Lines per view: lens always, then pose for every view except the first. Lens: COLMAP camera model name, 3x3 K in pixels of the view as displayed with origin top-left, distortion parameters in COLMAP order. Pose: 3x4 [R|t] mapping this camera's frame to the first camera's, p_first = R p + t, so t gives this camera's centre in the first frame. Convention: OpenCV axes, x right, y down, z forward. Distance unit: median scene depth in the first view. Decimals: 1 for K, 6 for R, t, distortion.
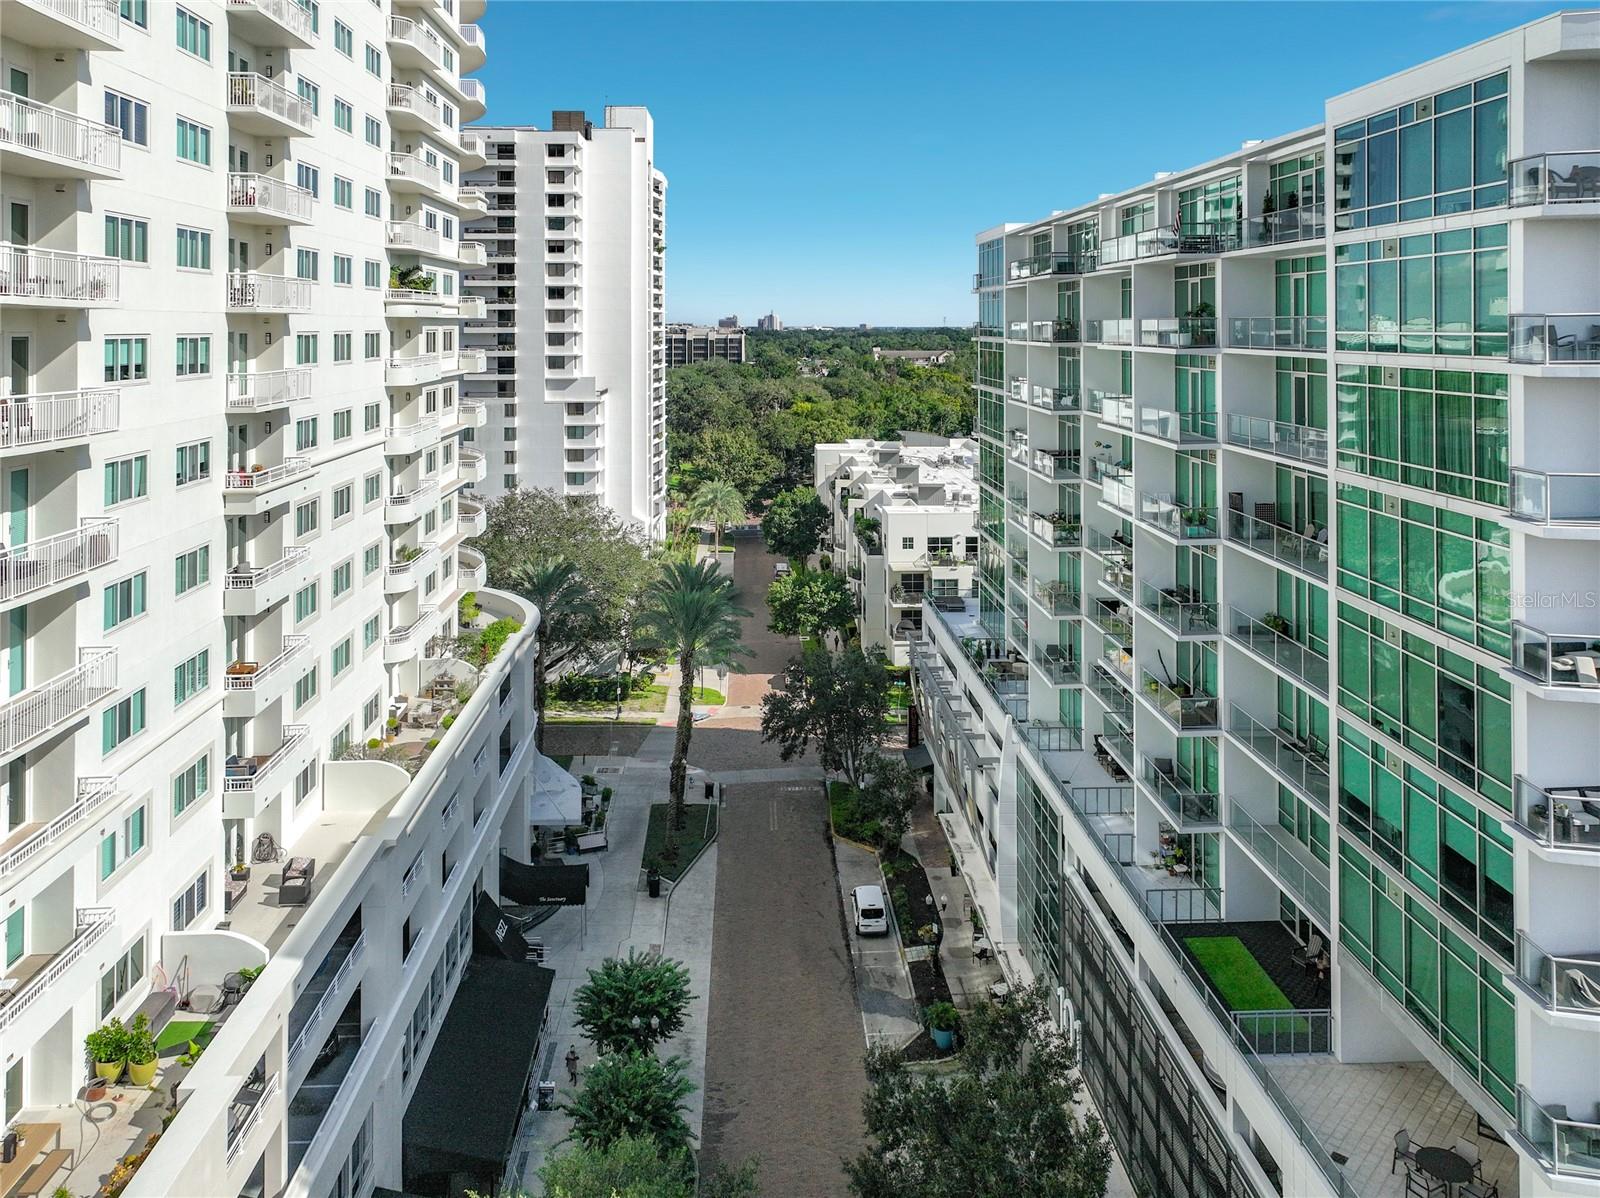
lens RADIAL K [[1123.0, 0, 848.4], [0, 1123.0, 599.2], [0, 0, 1]] dist [0.004902, -0.003890]
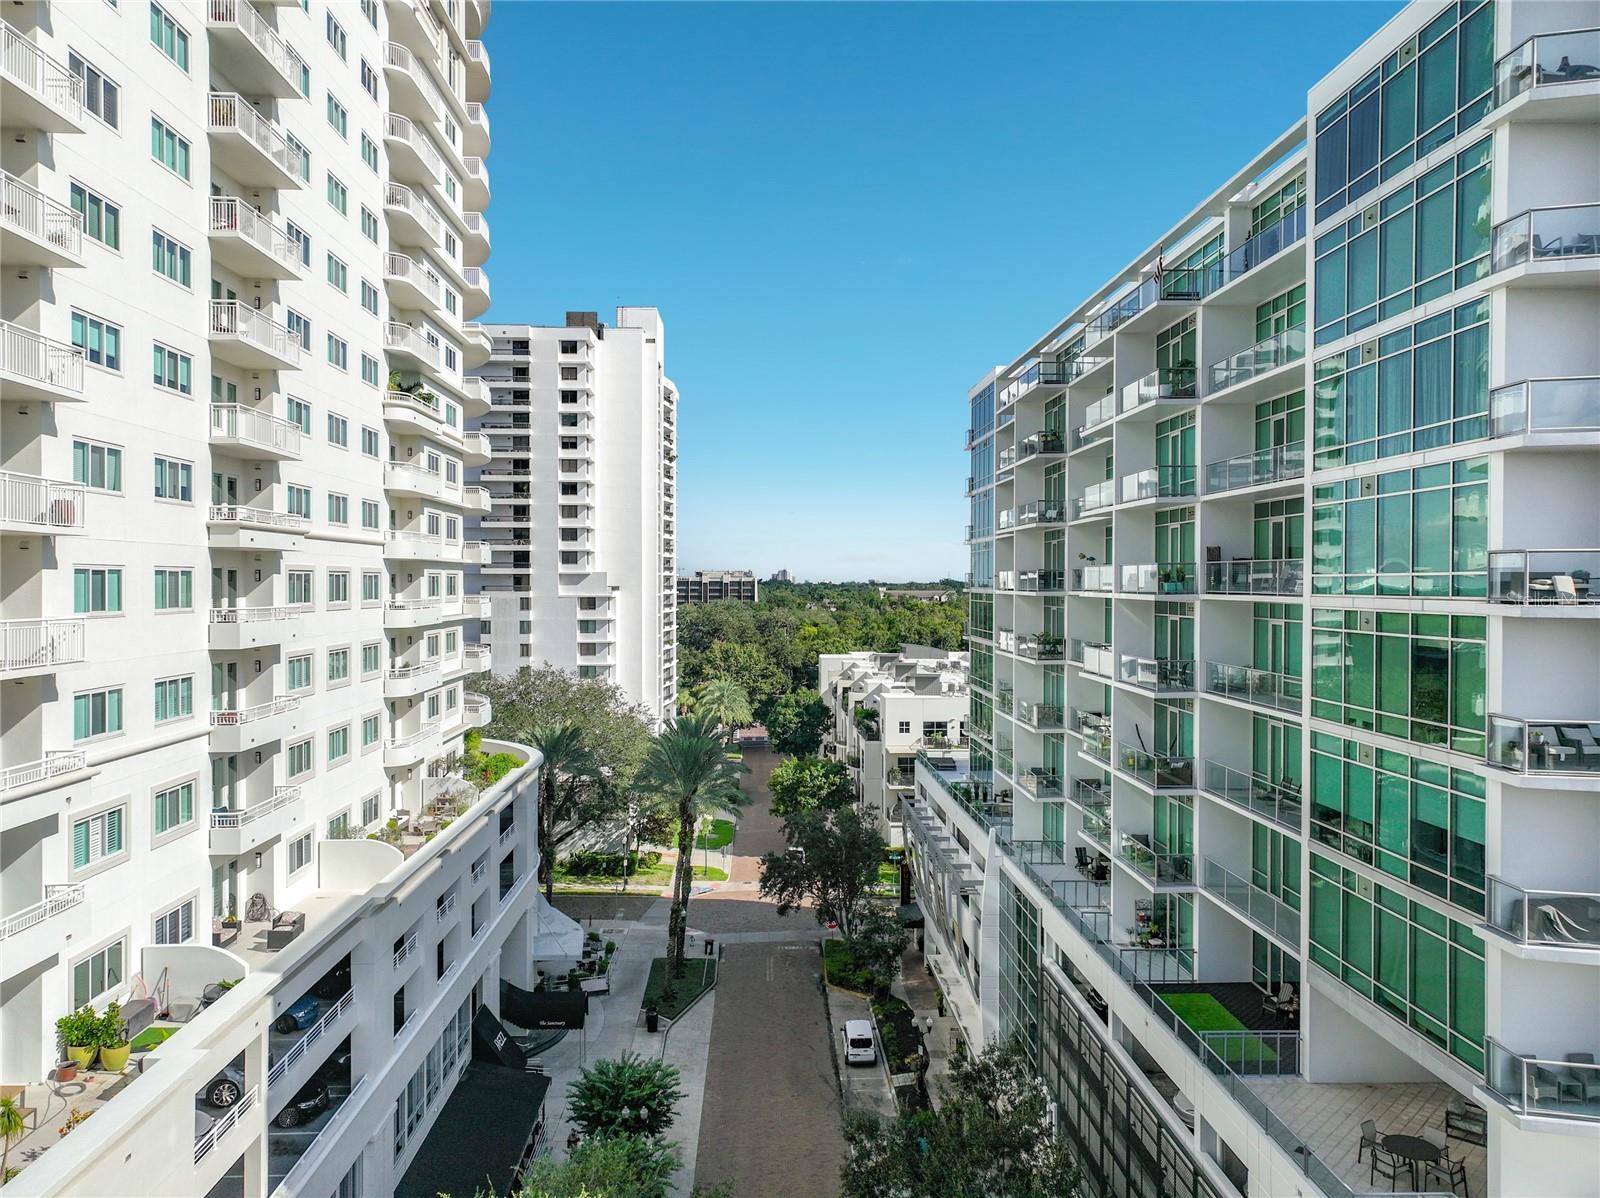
lens RADIAL K [[1131.9, 0, 805.8], [0, 1131.9, 592.3], [0, 0, 1]] dist [-0.000884, 0.011372]
pose [[0.999920, 0.008748, -0.009152, -0.025997], [-0.008608, 0.999846, 0.015316, -0.165883], [0.009285, -0.015236, 0.999841, -0.040922]]
